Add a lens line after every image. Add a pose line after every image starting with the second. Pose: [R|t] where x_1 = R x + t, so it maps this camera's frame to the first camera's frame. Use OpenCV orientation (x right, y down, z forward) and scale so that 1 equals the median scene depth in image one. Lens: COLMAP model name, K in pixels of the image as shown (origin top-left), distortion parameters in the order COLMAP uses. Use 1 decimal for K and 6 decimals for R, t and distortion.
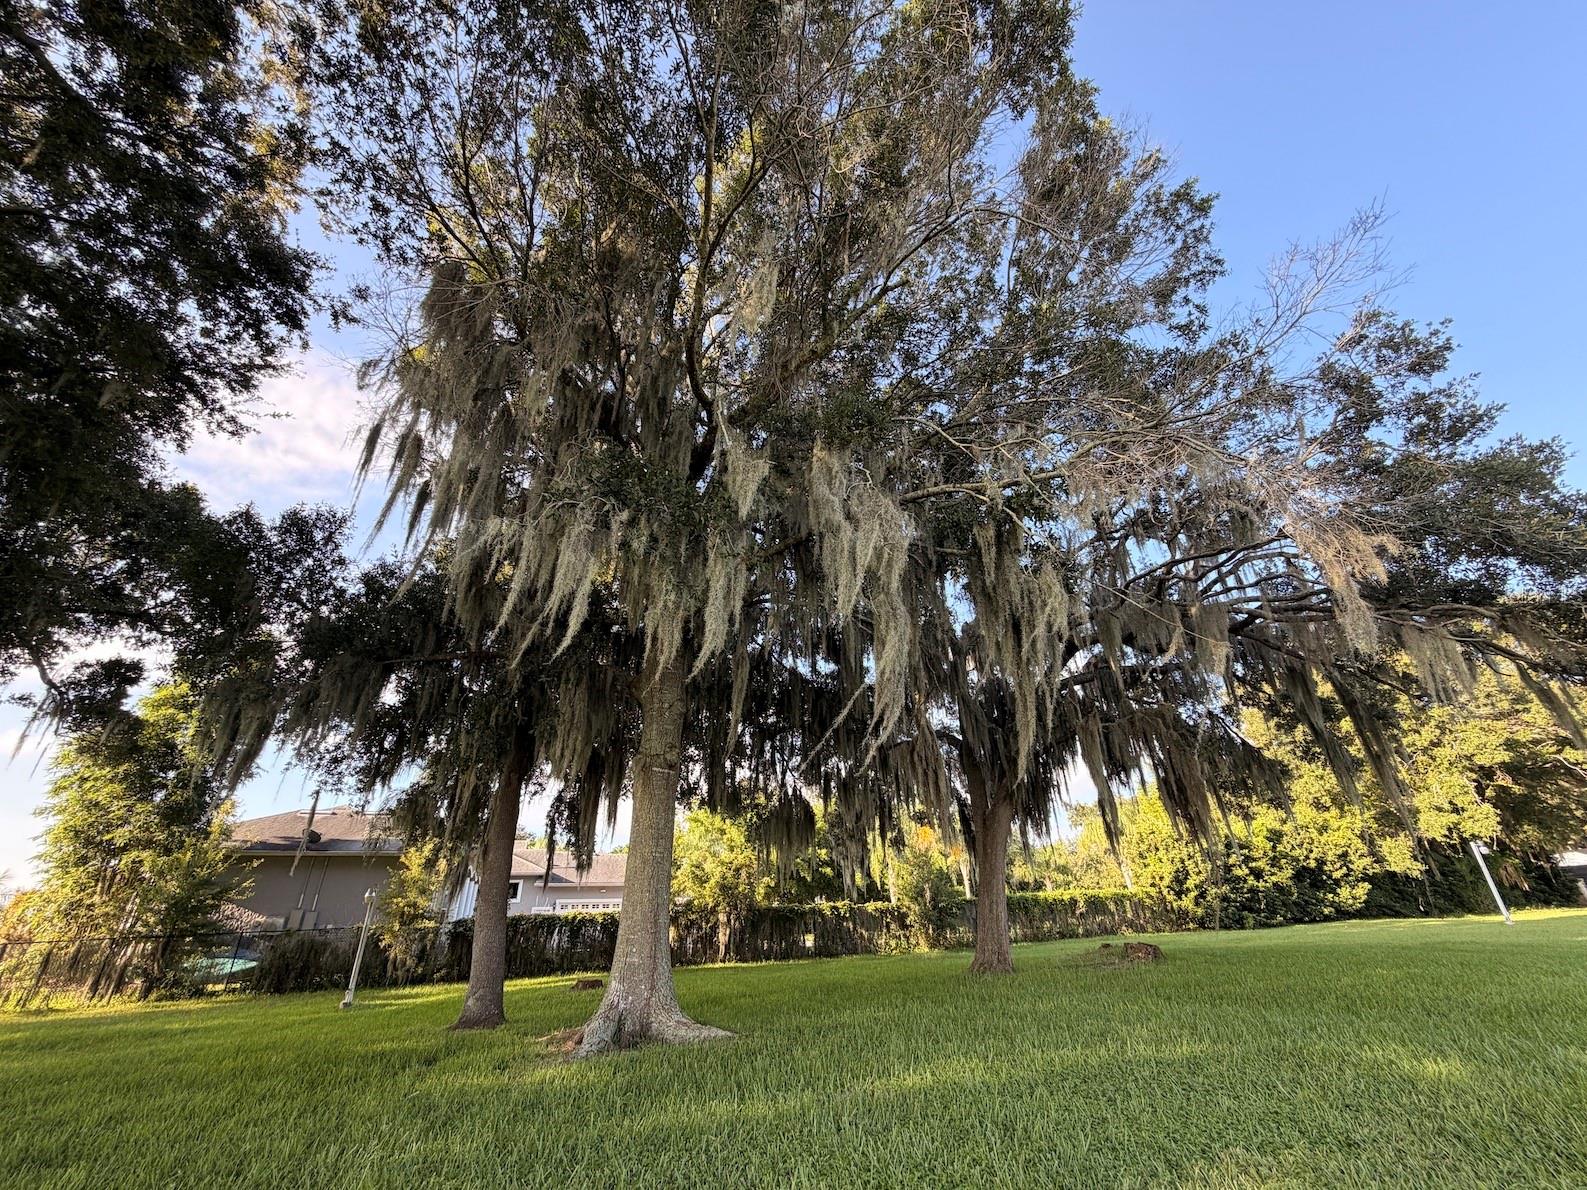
lens RADIAL K [[630.6, 0, 793.5], [0, 630.6, 595.0], [0, 0, 1]] dist [0.001335, -0.004762]
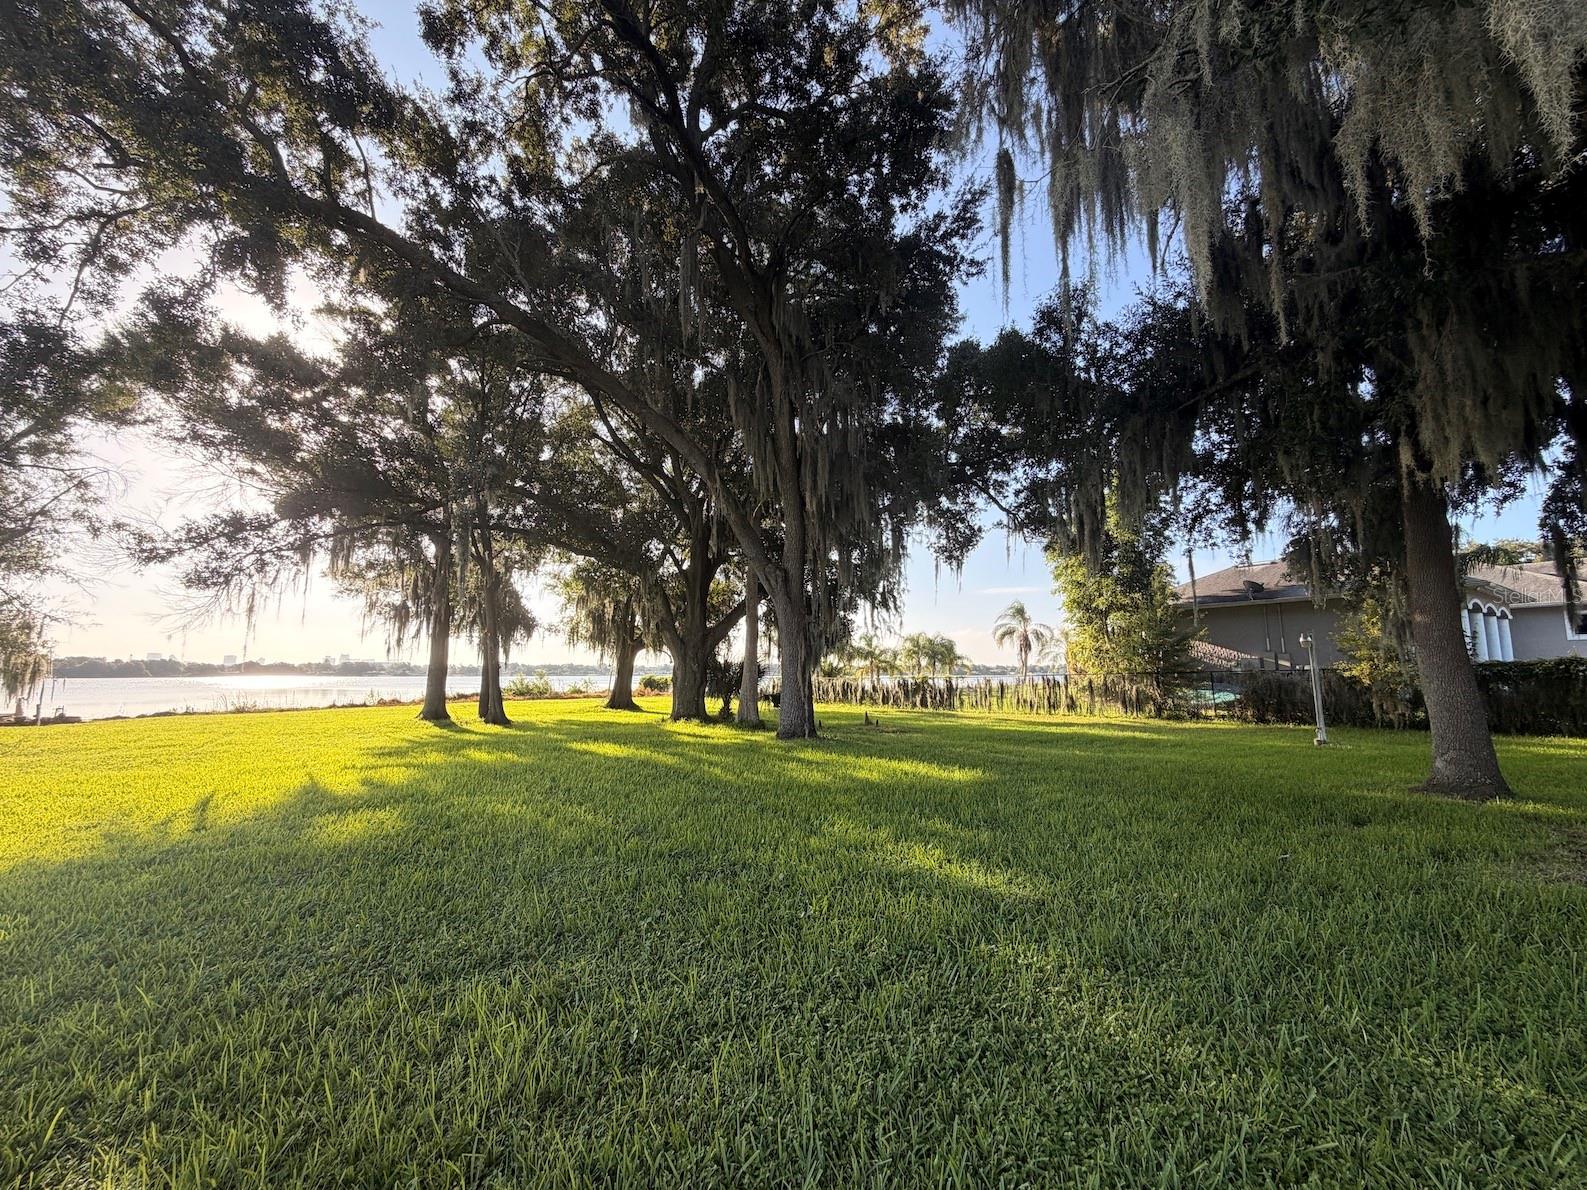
lens RADIAL K [[630.6, 0, 793.5], [0, 630.6, 595.0], [0, 0, 1]] dist [0.001335, -0.004762]
pose [[0.255184, -0.086772, -0.962991, 0.033755], [0.439468, 0.897553, 0.035579, 0.047569], [0.861249, -0.432283, 0.267175, 0.117682]]
